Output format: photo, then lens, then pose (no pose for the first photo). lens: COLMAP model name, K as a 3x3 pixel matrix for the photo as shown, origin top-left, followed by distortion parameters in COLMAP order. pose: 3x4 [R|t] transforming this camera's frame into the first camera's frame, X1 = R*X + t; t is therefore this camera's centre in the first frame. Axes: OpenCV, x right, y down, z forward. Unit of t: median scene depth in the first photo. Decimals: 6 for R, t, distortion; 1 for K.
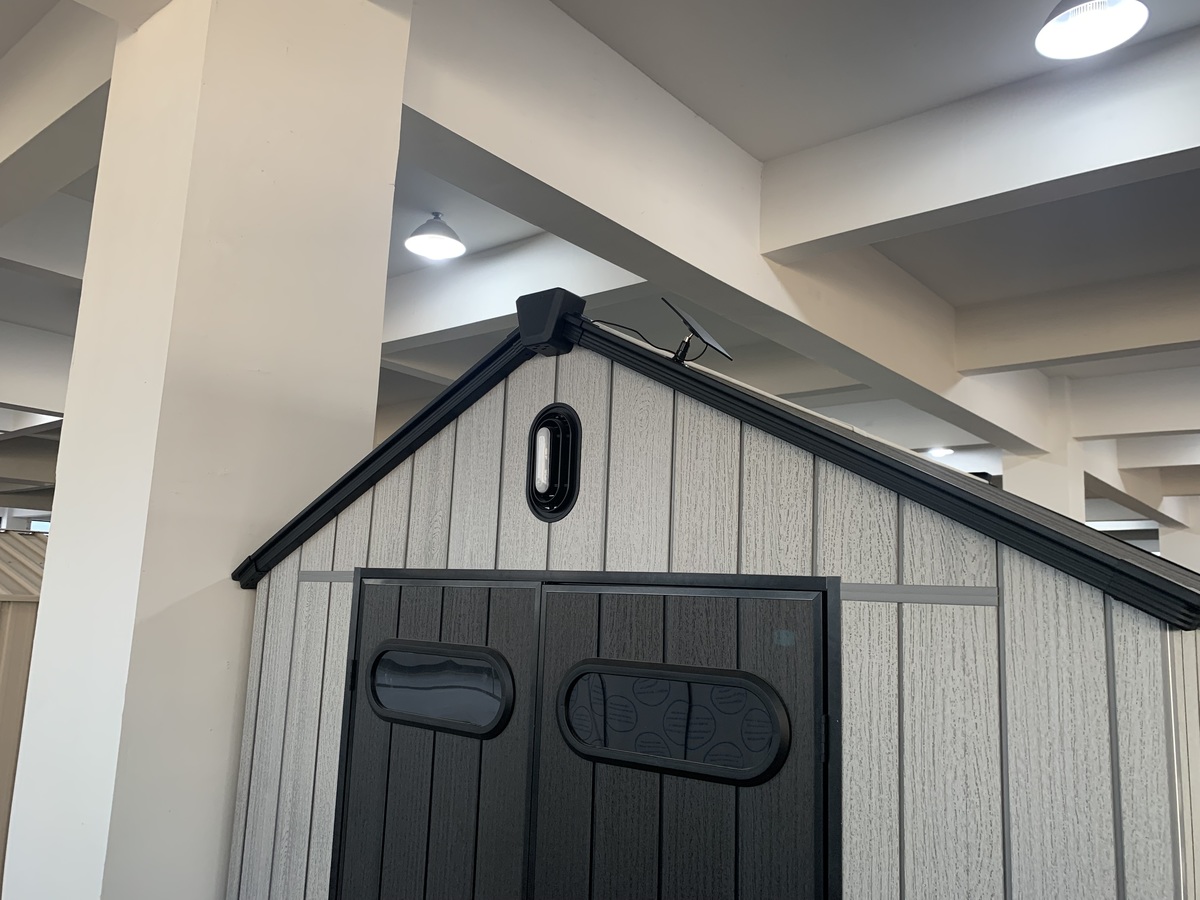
lens RADIAL K [[909.0, 0, 600.5], [0, 909.0, 429.7], [0, 0, 1]] dist [0.062530, -0.107932]
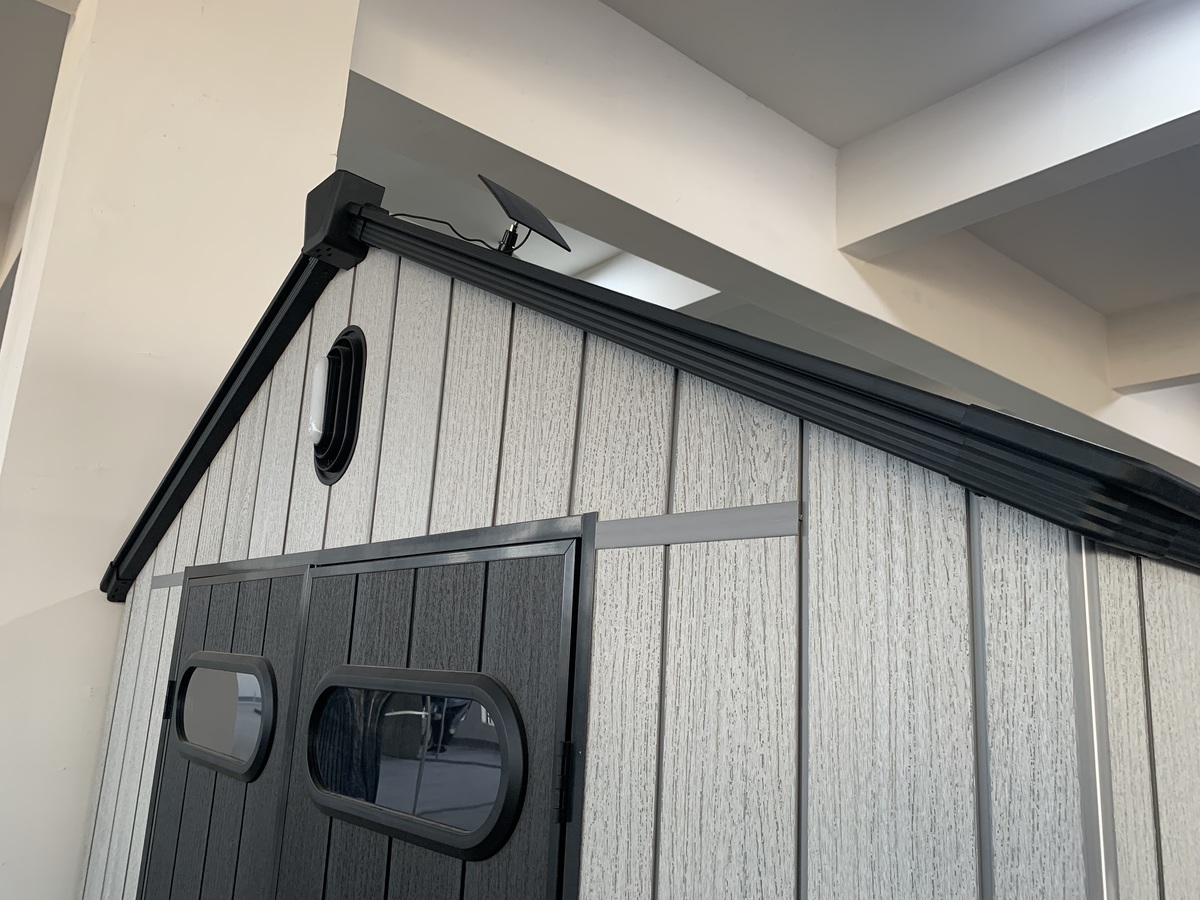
lens RADIAL K [[914.3, 0, 599.5], [0, 914.3, 429.8], [0, 0, 1]] dist [0.066641, -0.152265]
pose [[0.983493, -0.033902, -0.177742, 0.336142], [0.020837, 0.996976, -0.074864, 0.136269], [0.179743, 0.069924, 0.981225, 0.356369]]
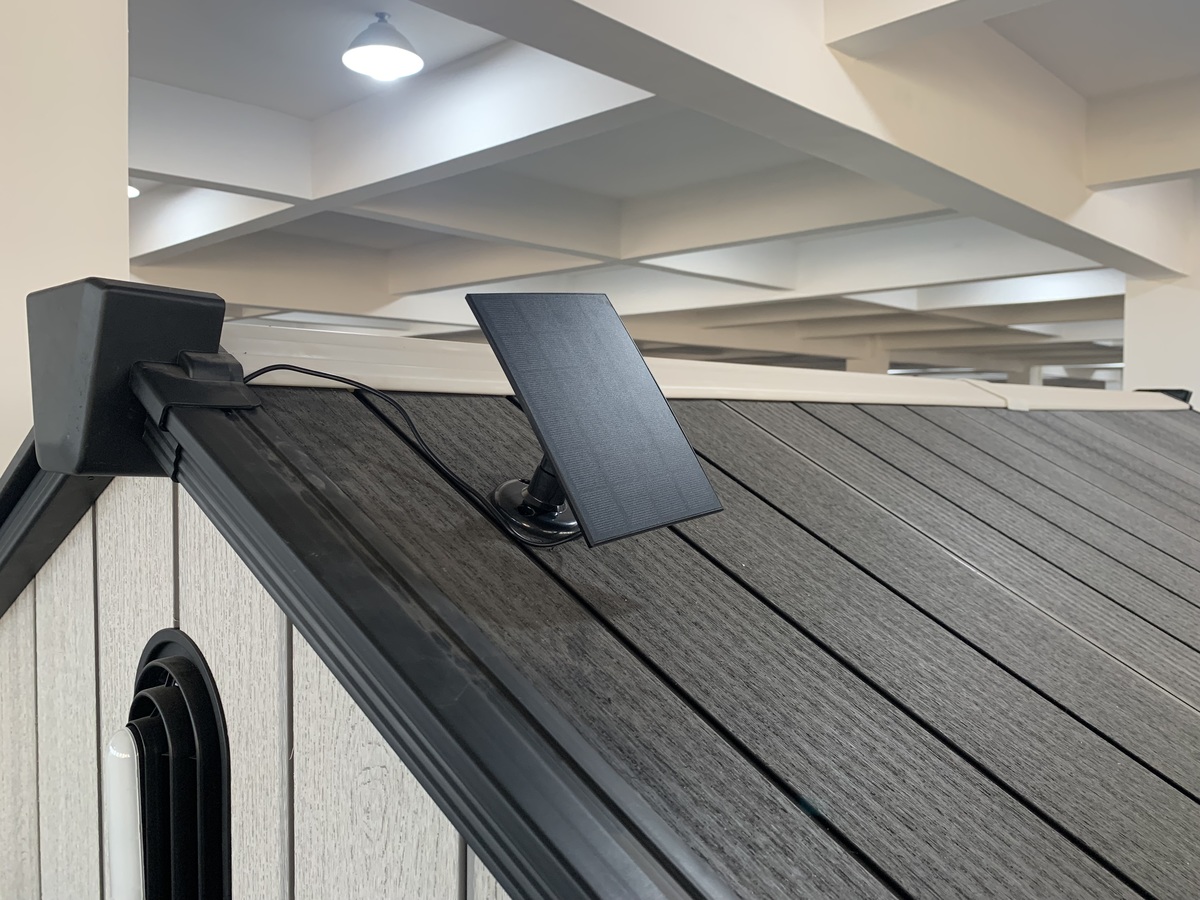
lens RADIAL K [[924.6, 0, 593.7], [0, 924.6, 425.2], [0, 0, 1]] dist [-0.004328, -0.004272]
pose [[0.996395, -0.036476, -0.076590, 0.146187], [0.050768, 0.979711, 0.193880, -0.183061], [0.067964, -0.197069, 0.978031, 0.835421]]
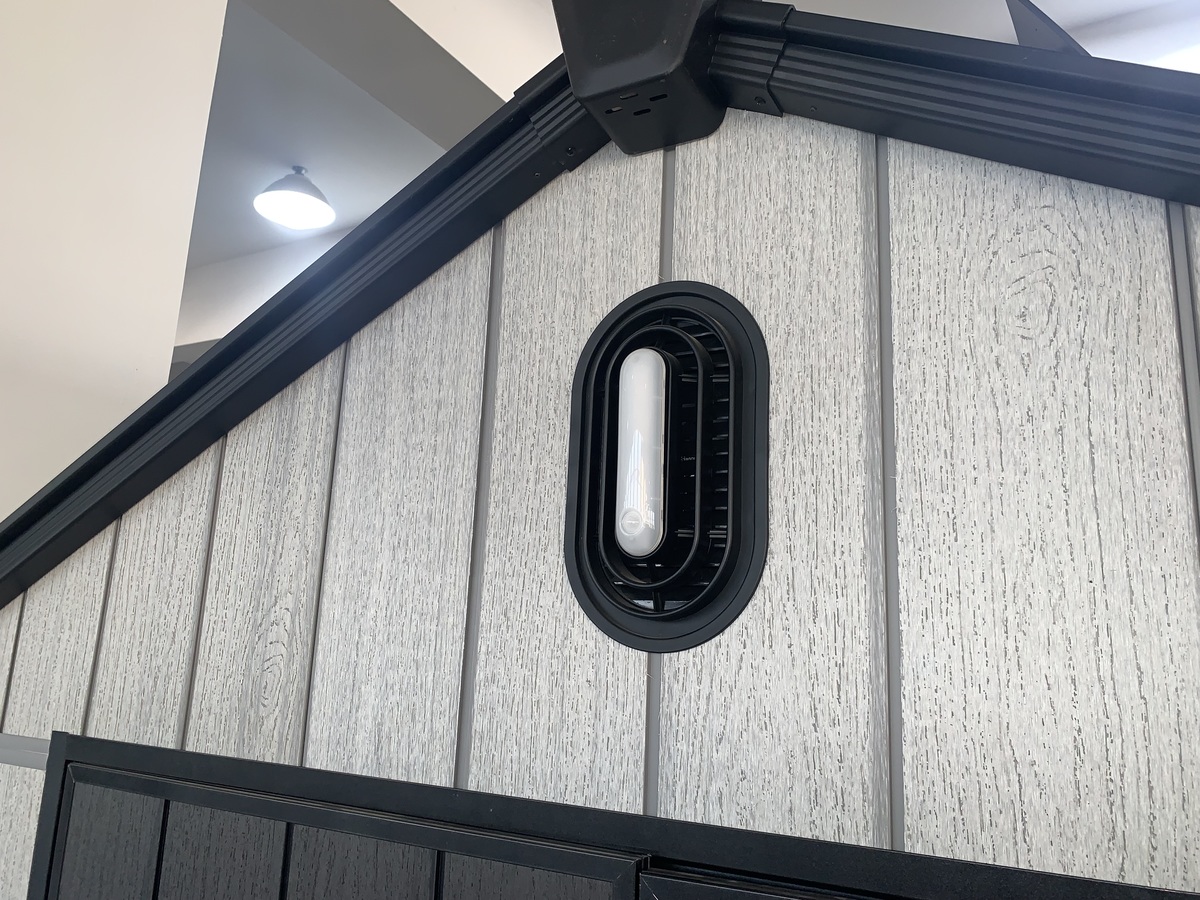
lens RADIAL K [[914.3, 0, 599.5], [0, 914.3, 429.8], [0, 0, 1]] dist [0.066641, -0.152265]
pose [[0.988015, 0.037811, 0.149657, -0.143357], [-0.031119, 0.998419, -0.046804, 0.047707], [-0.151190, 0.041586, 0.987630, 0.797455]]
